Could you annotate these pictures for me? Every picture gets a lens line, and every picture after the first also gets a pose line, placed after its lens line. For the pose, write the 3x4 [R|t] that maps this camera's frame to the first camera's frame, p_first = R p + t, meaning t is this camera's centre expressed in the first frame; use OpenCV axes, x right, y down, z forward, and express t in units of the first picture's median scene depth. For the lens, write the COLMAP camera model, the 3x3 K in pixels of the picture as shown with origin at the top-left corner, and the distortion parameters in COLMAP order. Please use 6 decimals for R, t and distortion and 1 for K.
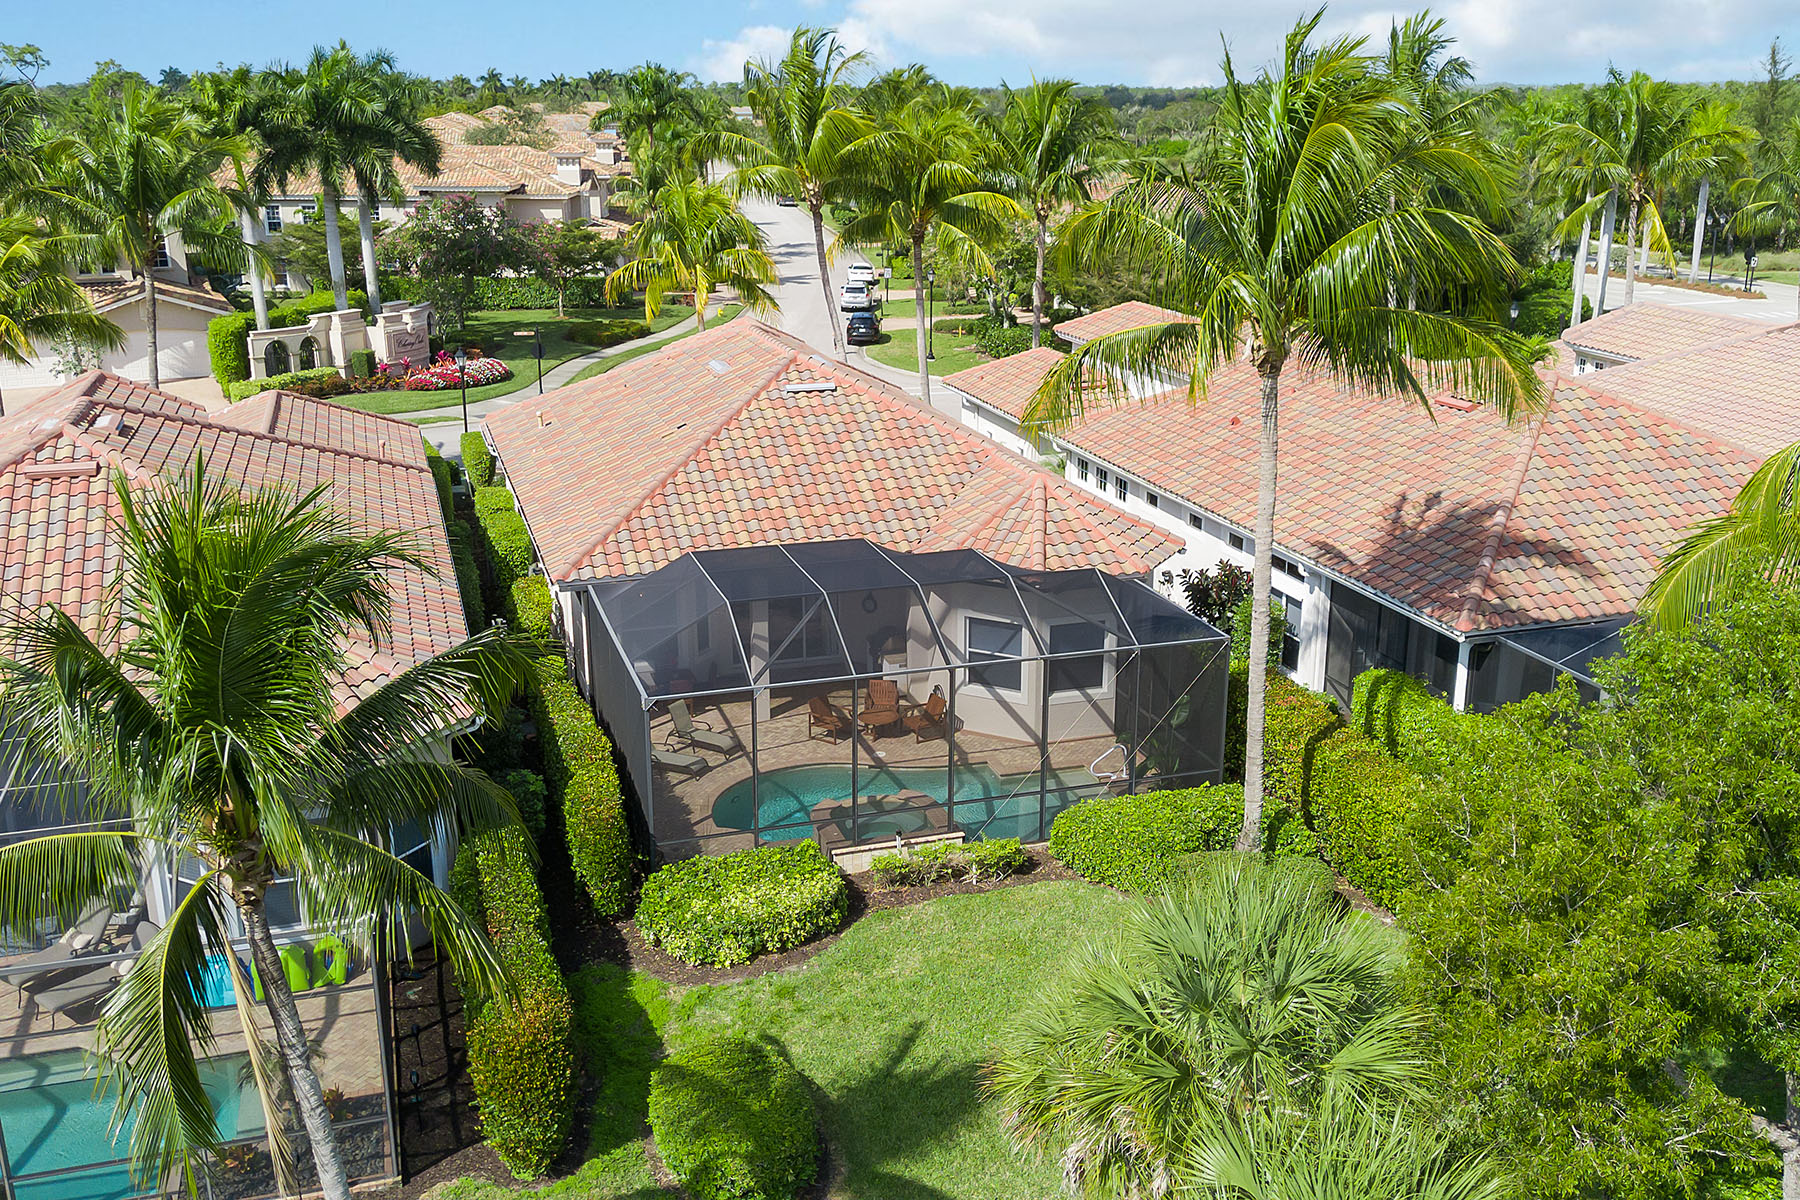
lens RADIAL K [[1660.3, 0, 904.7], [0, 1660.3, 595.1], [0, 0, 1]] dist [0.129457, -0.222939]
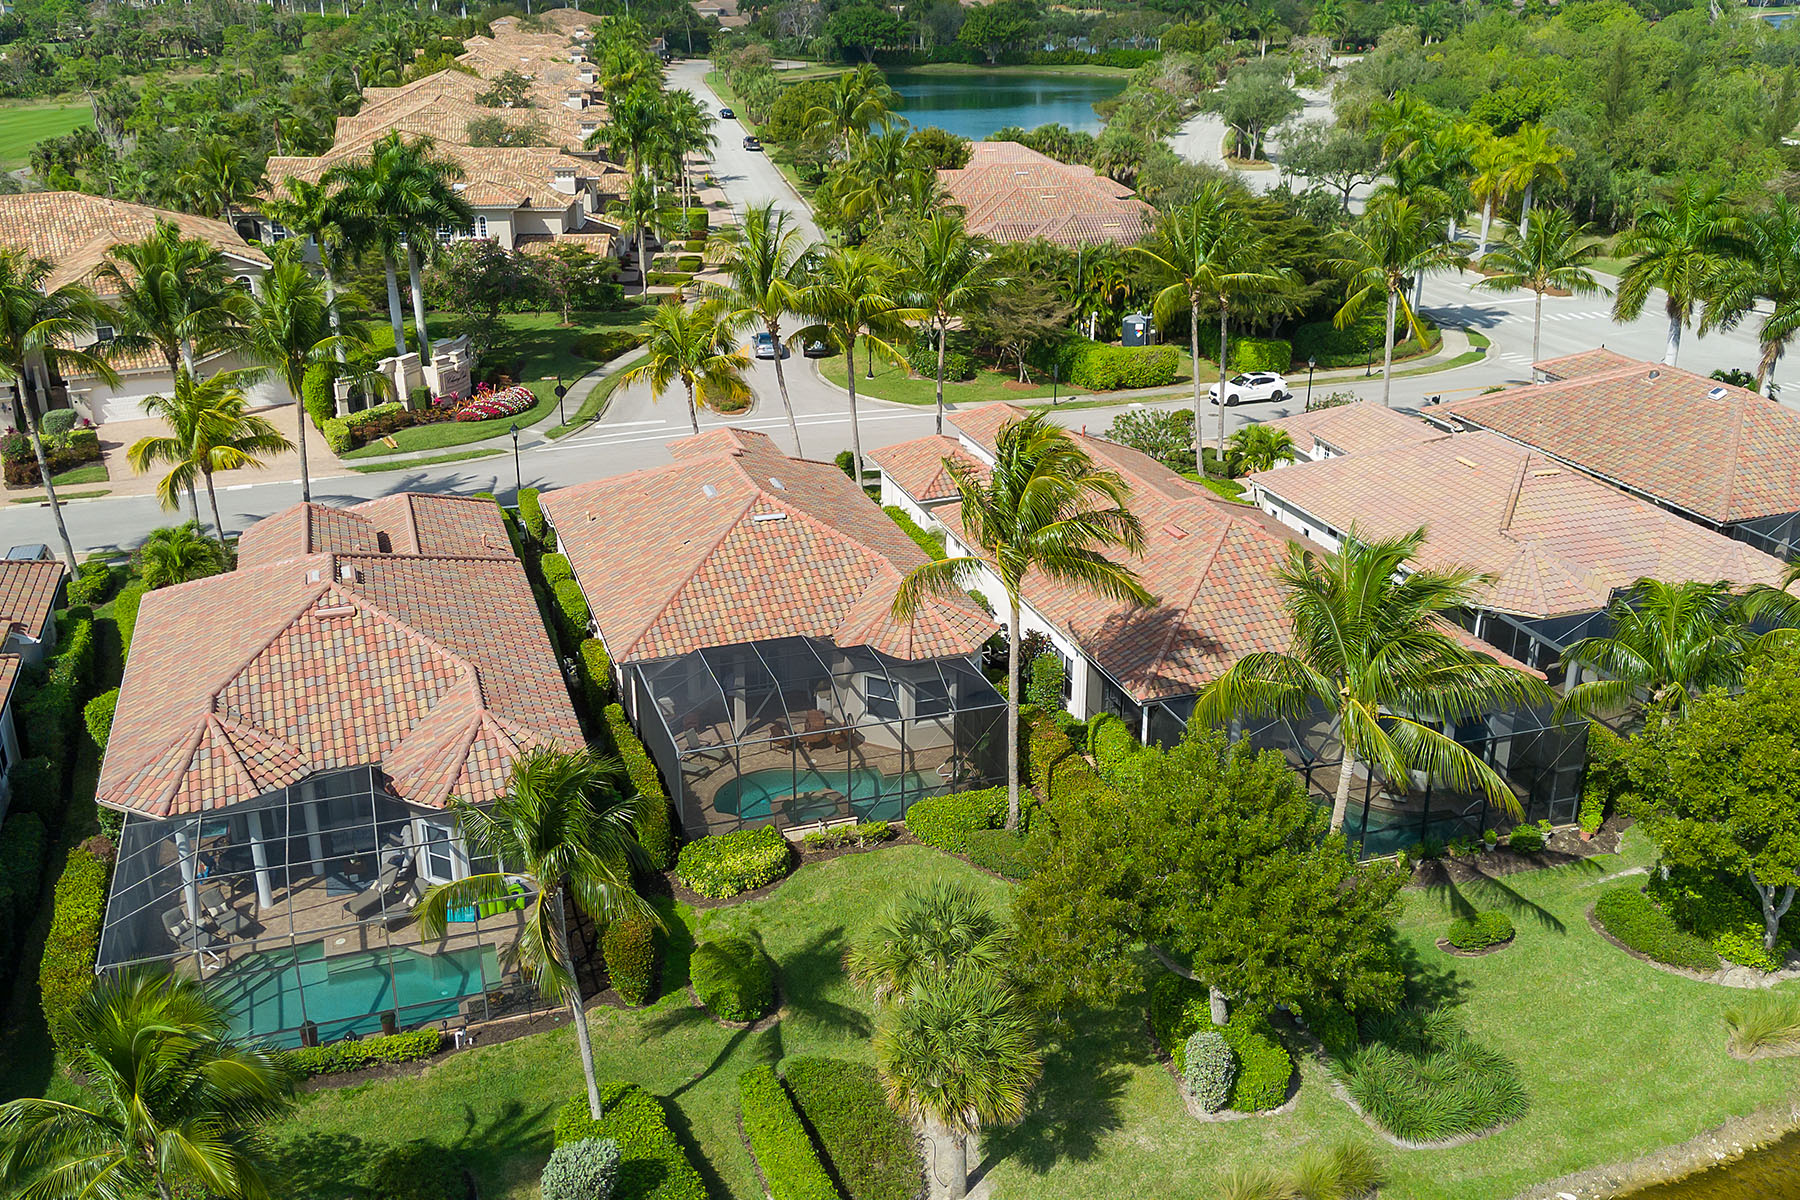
lens RADIAL K [[1660.3, 0, 904.7], [0, 1660.3, 595.1], [0, 0, 1]] dist [0.129457, -0.222939]
pose [[0.999848, -0.006120, 0.016299, 0.049595], [0.004767, 0.996637, 0.081805, -0.201320], [-0.016745, -0.081715, 0.996515, -0.632219]]
